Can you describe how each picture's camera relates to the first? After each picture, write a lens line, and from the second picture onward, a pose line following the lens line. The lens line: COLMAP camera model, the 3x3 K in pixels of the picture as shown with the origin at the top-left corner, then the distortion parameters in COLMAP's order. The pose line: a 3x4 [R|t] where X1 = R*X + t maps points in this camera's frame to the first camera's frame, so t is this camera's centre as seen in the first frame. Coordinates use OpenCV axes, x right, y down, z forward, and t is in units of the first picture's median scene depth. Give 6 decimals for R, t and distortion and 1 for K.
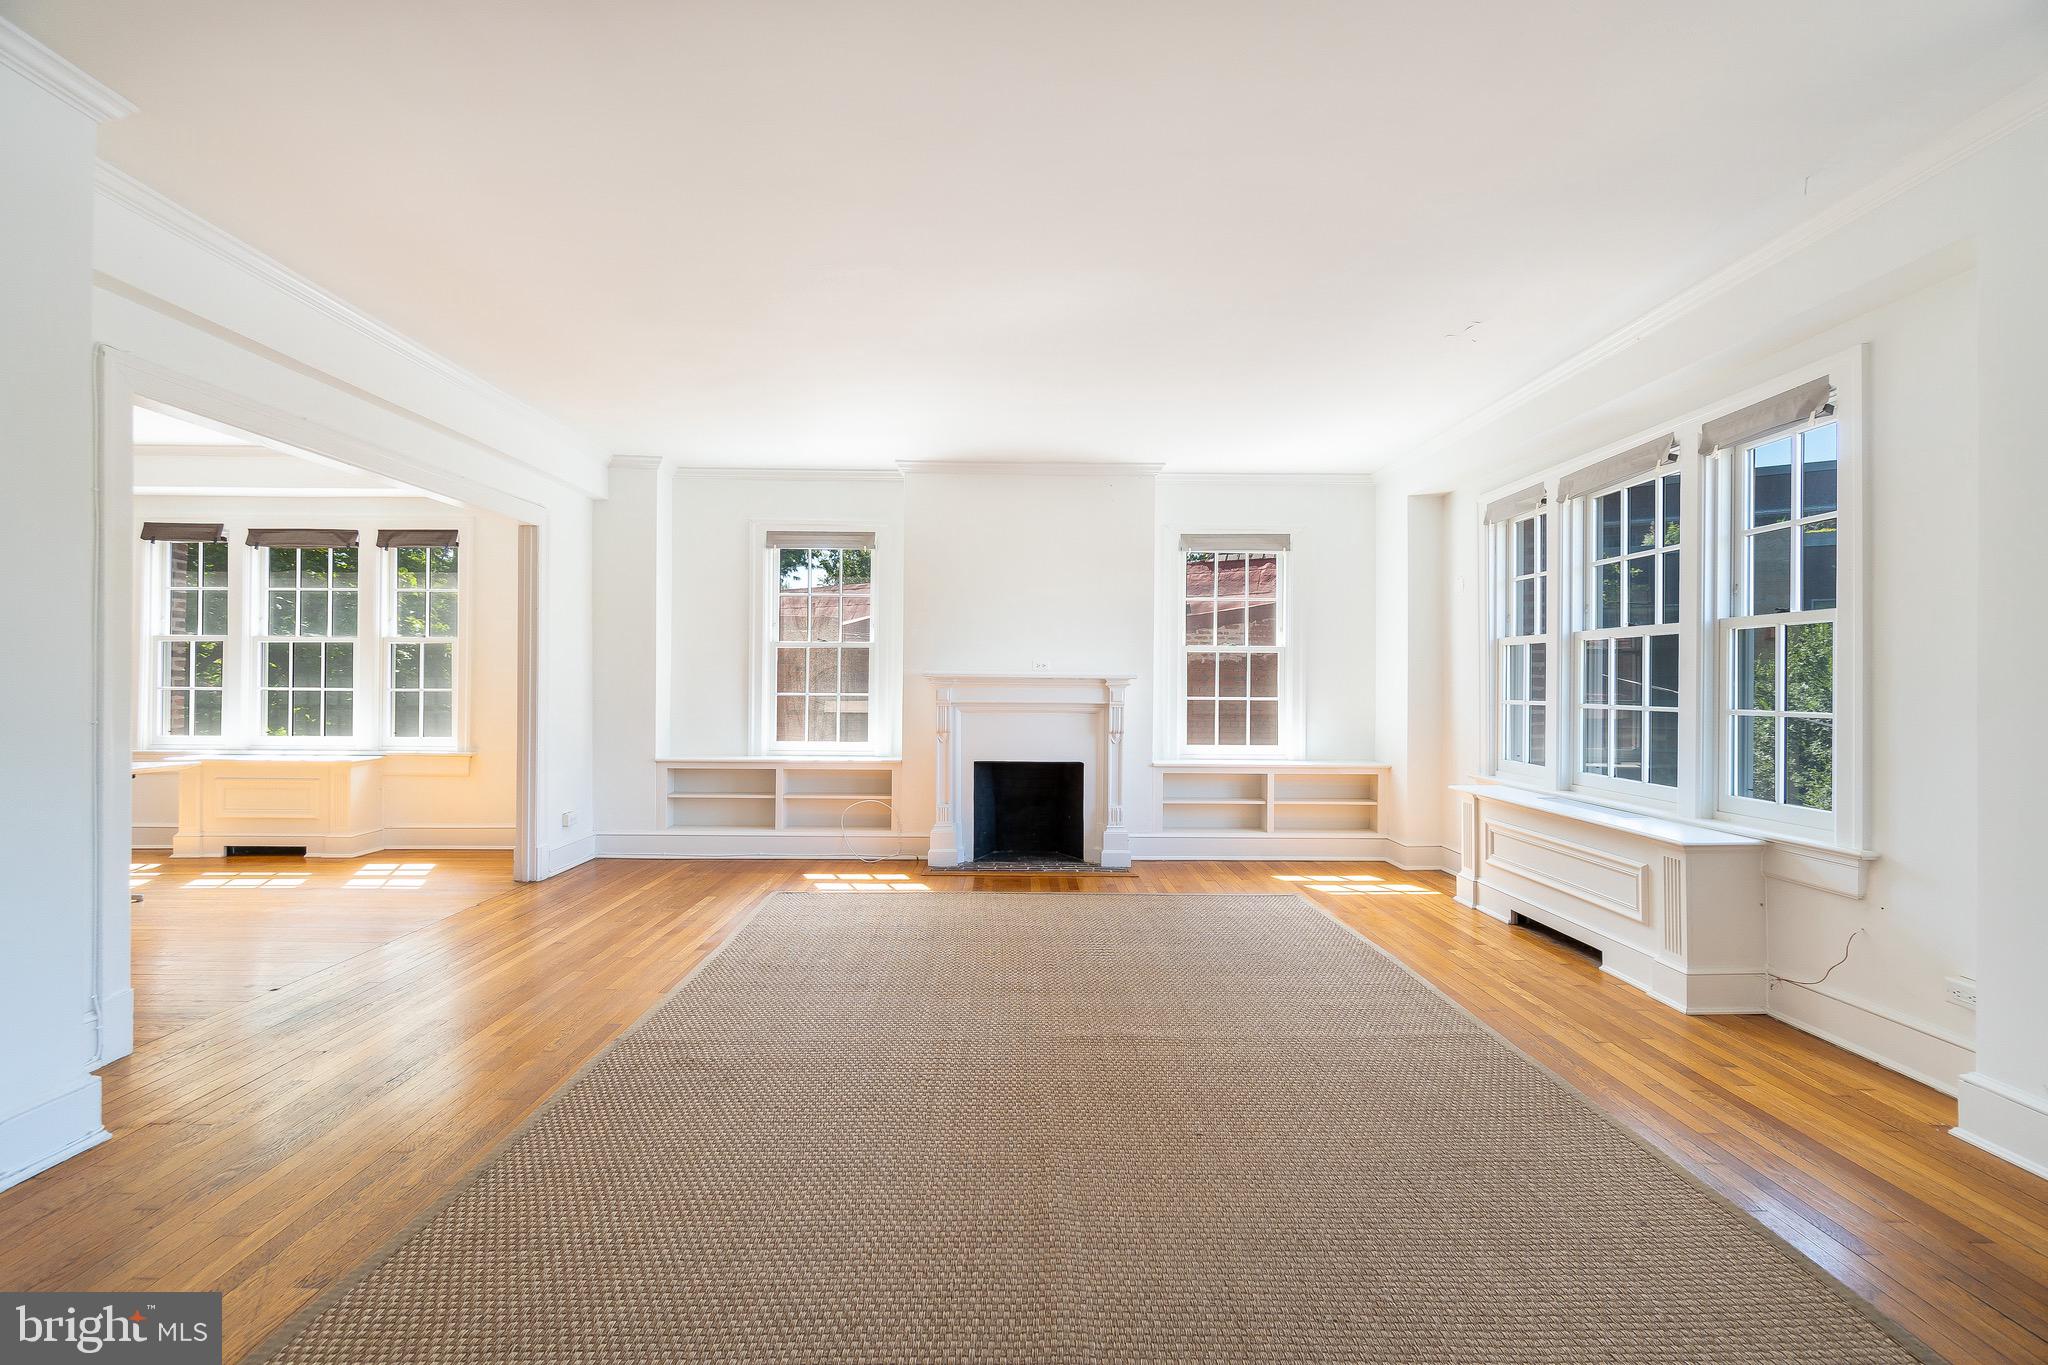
lens RADIAL K [[870.7, 0, 1026.2], [0, 870.7, 674.8], [0, 0, 1]] dist [-0.002074, -0.000397]
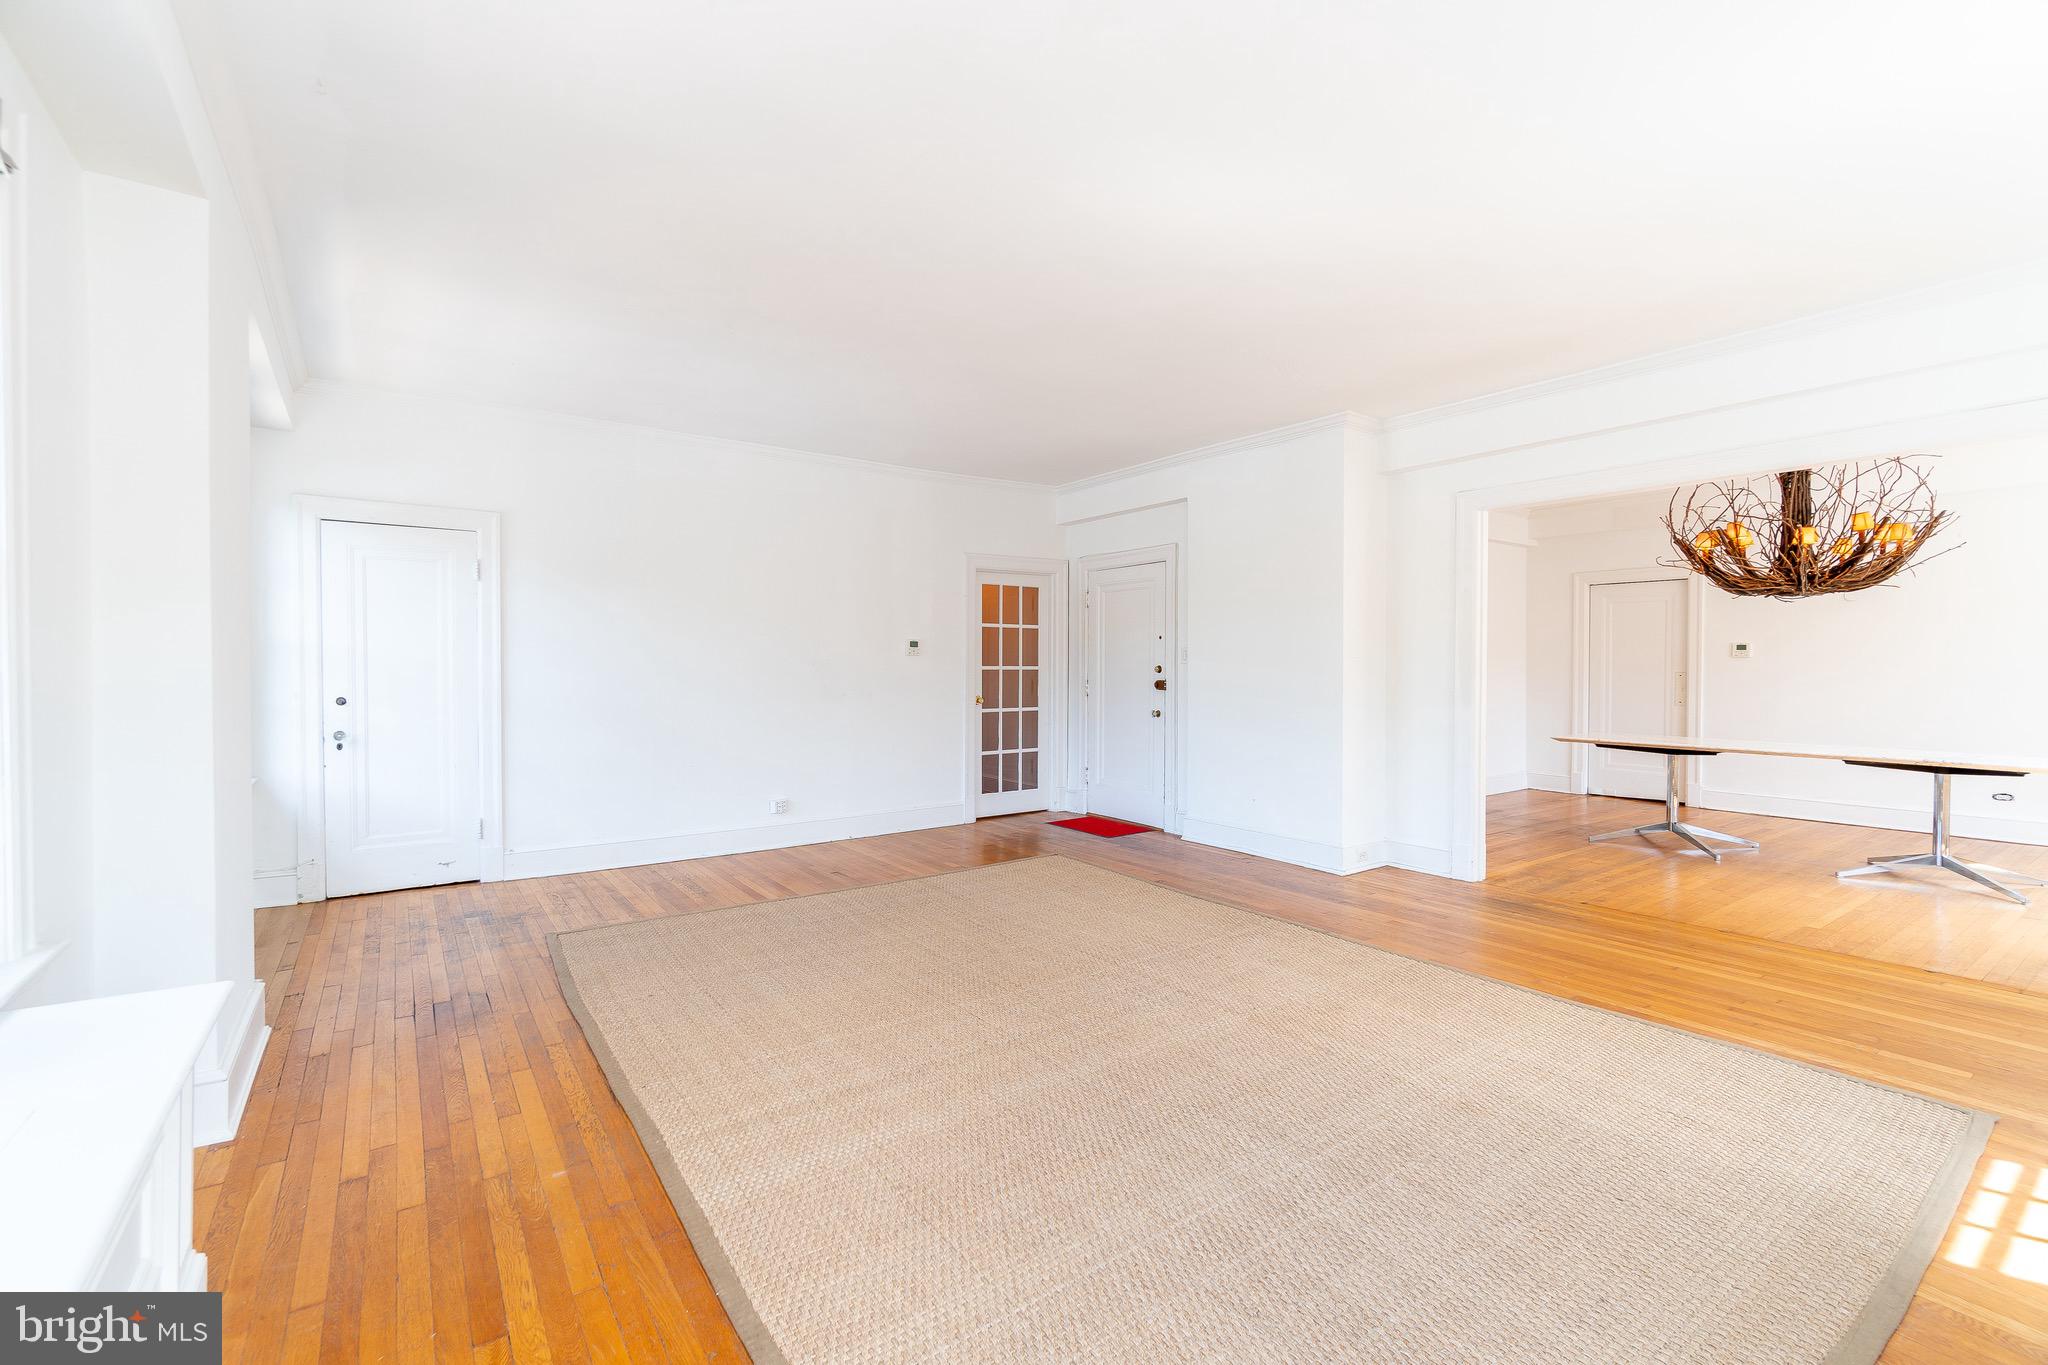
lens RADIAL K [[870.7, 0, 1026.2], [0, 870.7, 674.8], [0, 0, 1]] dist [-0.002074, -0.000397]
pose [[-0.814497, 0.001402, -0.580166, 0.318978], [-0.000363, 0.999996, 0.002926, 0.004196], [0.580167, 0.002594, -0.814493, 0.808753]]
